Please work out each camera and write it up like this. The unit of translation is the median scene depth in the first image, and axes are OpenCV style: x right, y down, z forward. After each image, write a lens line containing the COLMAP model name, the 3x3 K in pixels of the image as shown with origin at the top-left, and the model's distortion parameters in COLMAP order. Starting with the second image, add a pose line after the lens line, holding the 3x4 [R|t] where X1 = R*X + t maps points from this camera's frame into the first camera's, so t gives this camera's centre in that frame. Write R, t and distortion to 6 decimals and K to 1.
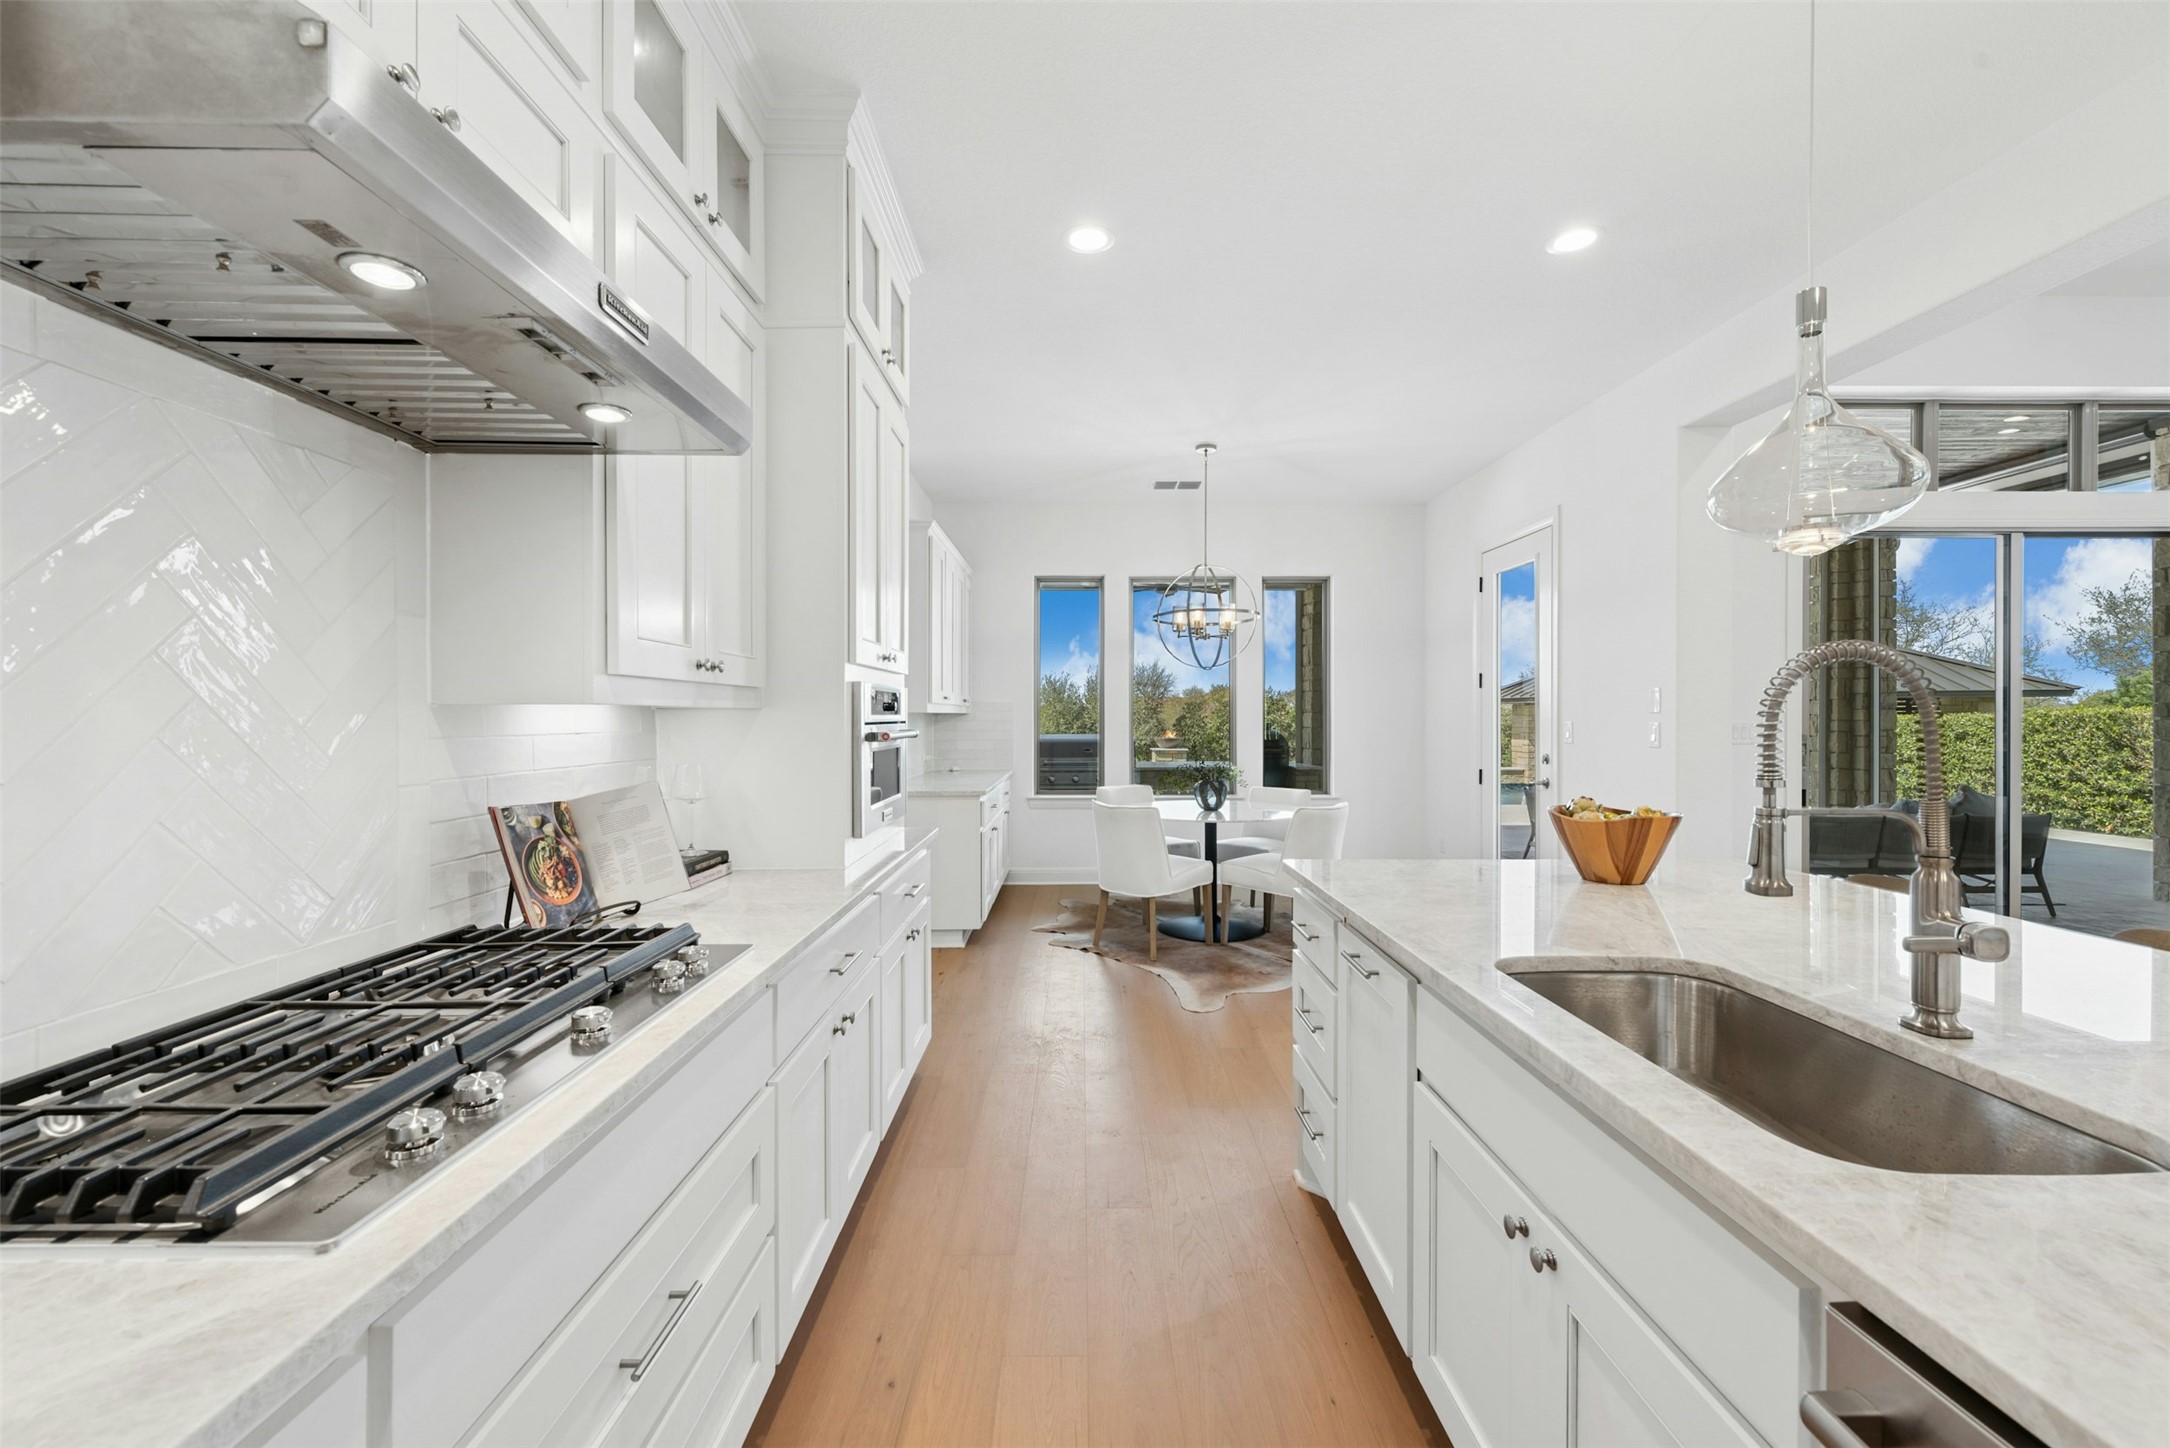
lens RADIAL K [[1033.9, 0, 1089.1], [0, 1033.9, 721.5], [0, 0, 1]] dist [-0.005448, -0.000940]
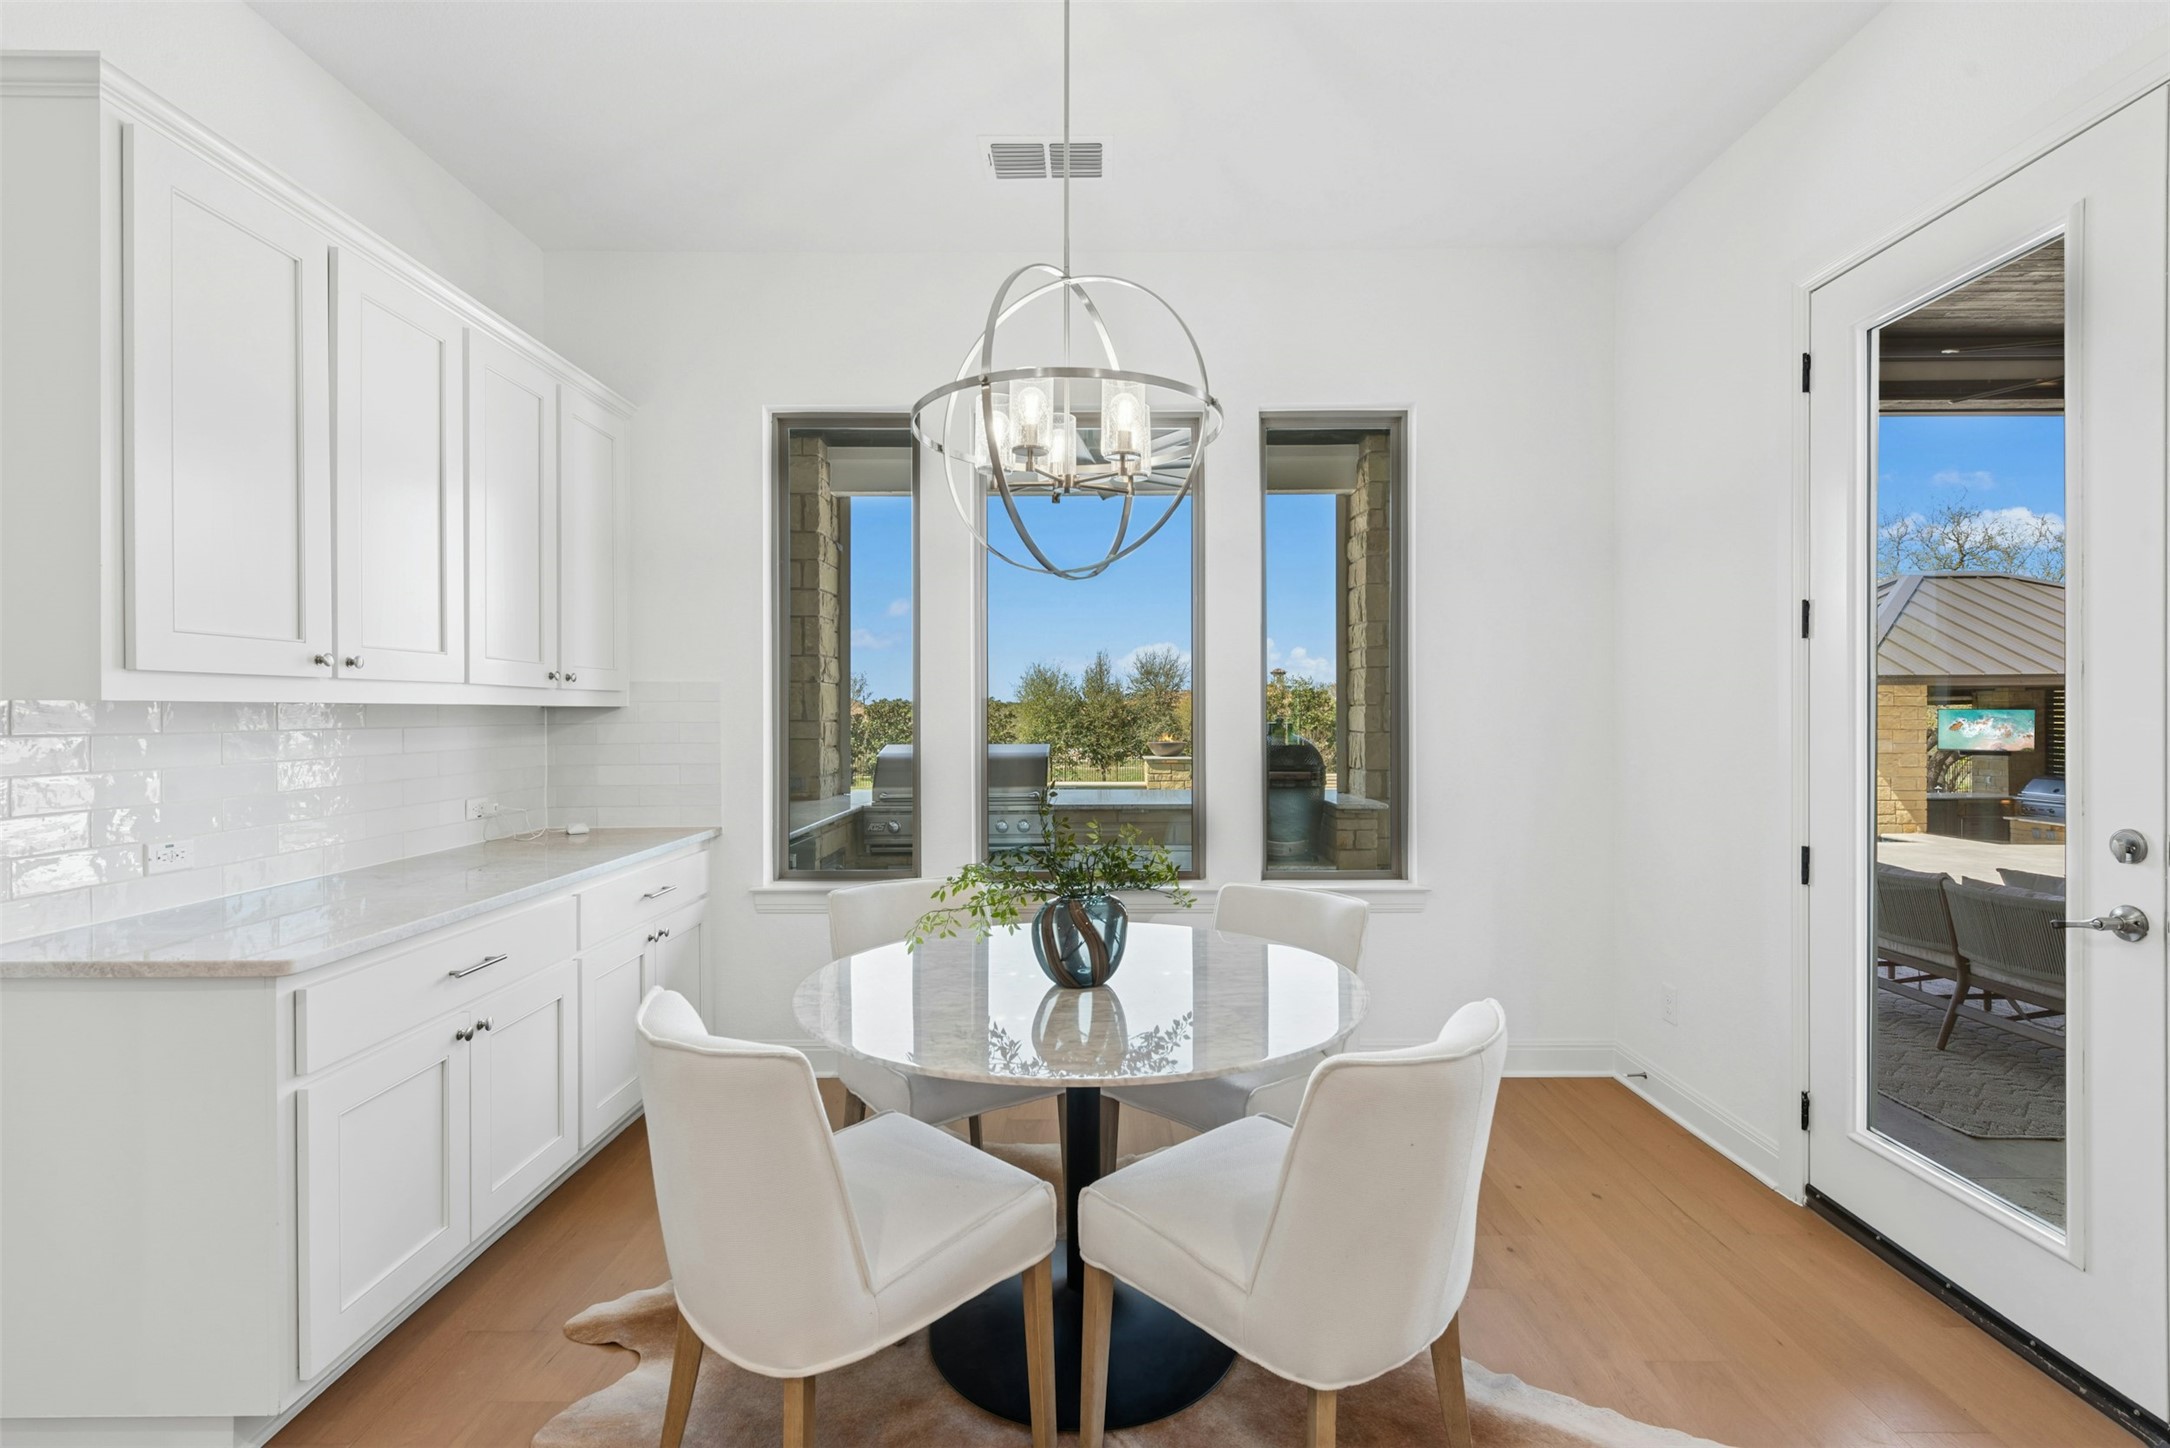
lens RADIAL K [[1033.9, 0, 1089.1], [0, 1033.9, 721.5], [0, 0, 1]] dist [-0.005448, -0.000940]
pose [[0.999134, -0.001440, -0.041573, 0.110303], [0.001578, 0.999993, 0.003283, -0.002675], [0.041568, -0.003346, 0.999130, 0.538304]]
